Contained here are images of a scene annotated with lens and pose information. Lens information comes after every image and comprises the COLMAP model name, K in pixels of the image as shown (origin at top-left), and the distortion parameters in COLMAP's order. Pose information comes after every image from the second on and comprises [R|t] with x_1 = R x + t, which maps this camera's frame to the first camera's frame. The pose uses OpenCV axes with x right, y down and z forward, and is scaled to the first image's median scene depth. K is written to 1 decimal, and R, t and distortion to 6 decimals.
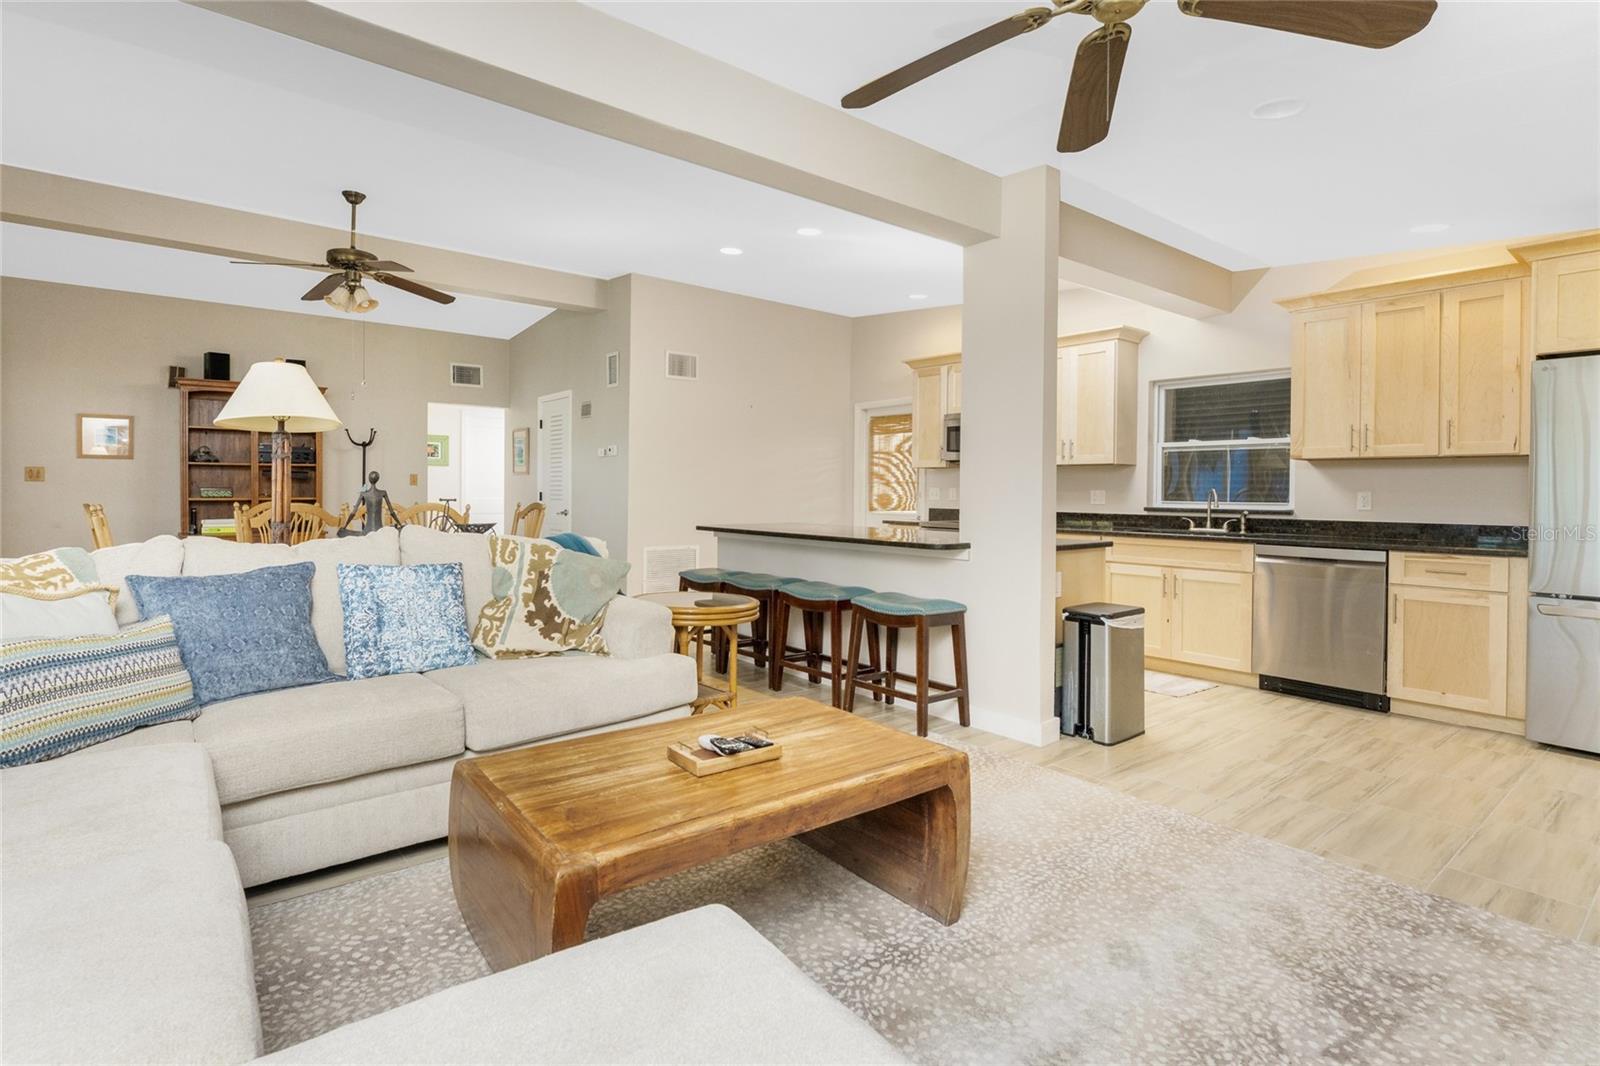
lens RADIAL K [[695.8, 0, 846.4], [0, 695.8, 498.1], [0, 0, 1]] dist [0.001242, 0.000133]
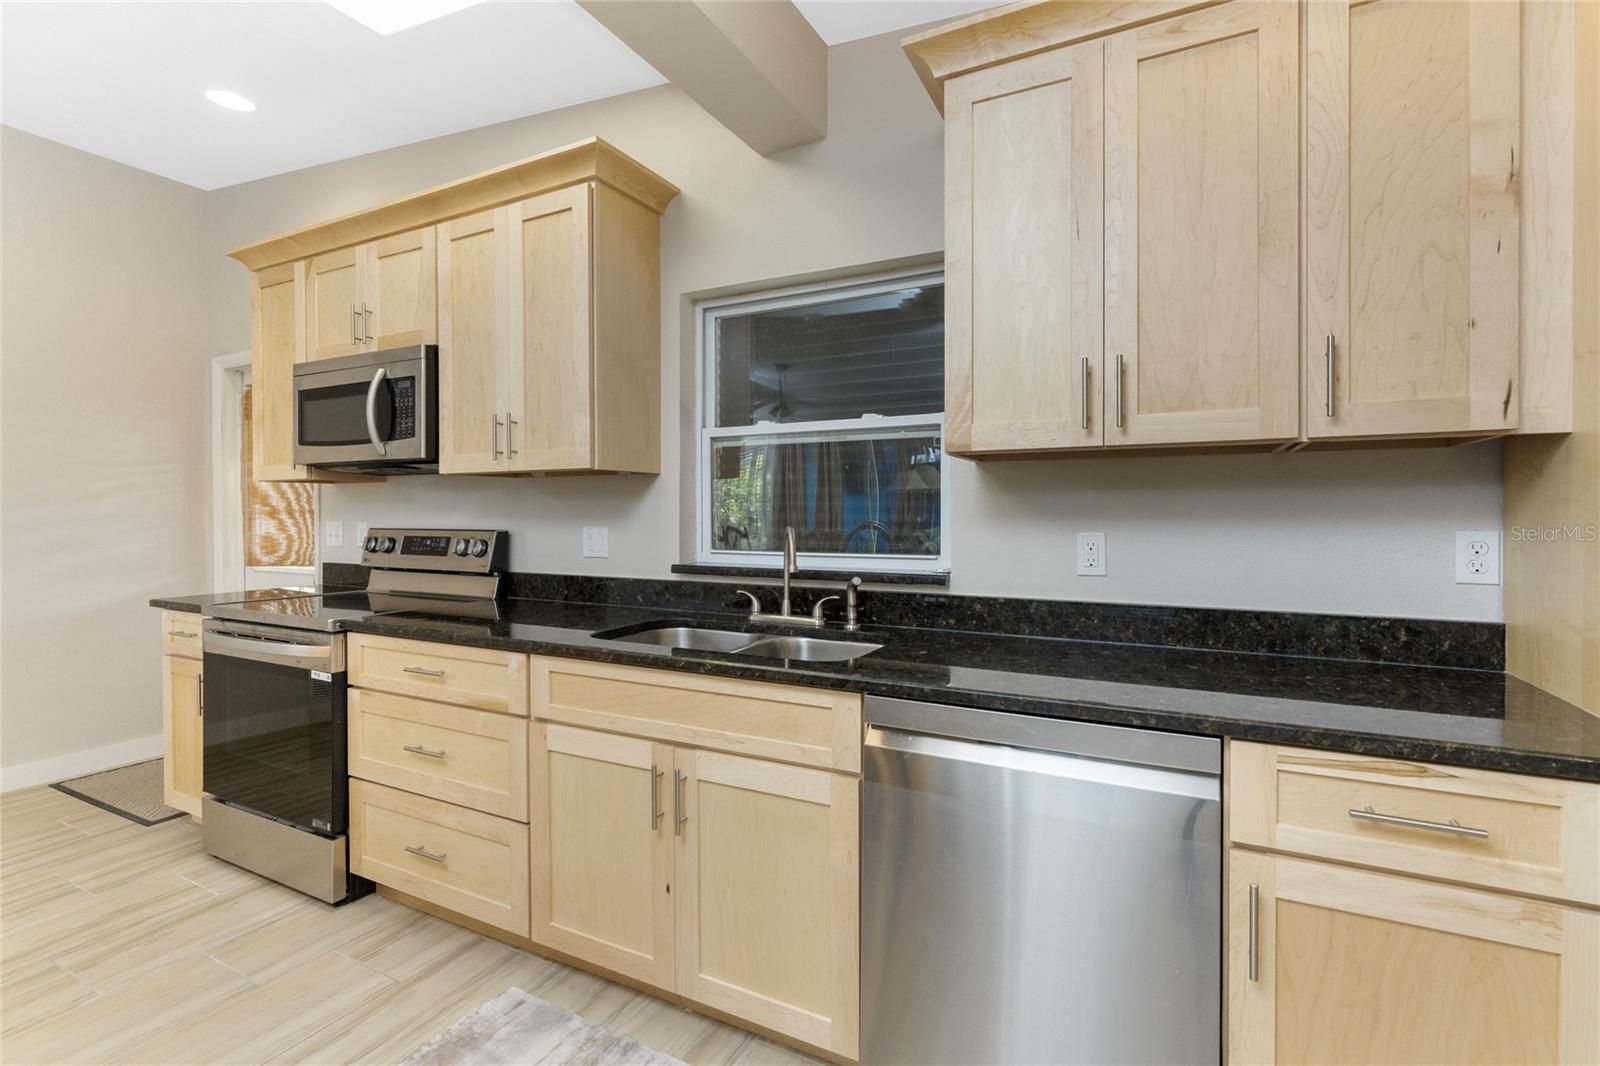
lens RADIAL K [[671.8, 0, 792.7], [0, 671.8, 524.0], [0, 0, 1]] dist [0.000790, 0.000240]
pose [[0.935711, -0.015101, 0.352445, 0.370258], [0.013091, 0.999882, 0.008087, -0.017676], [-0.352525, -0.002953, 0.935798, 0.591051]]
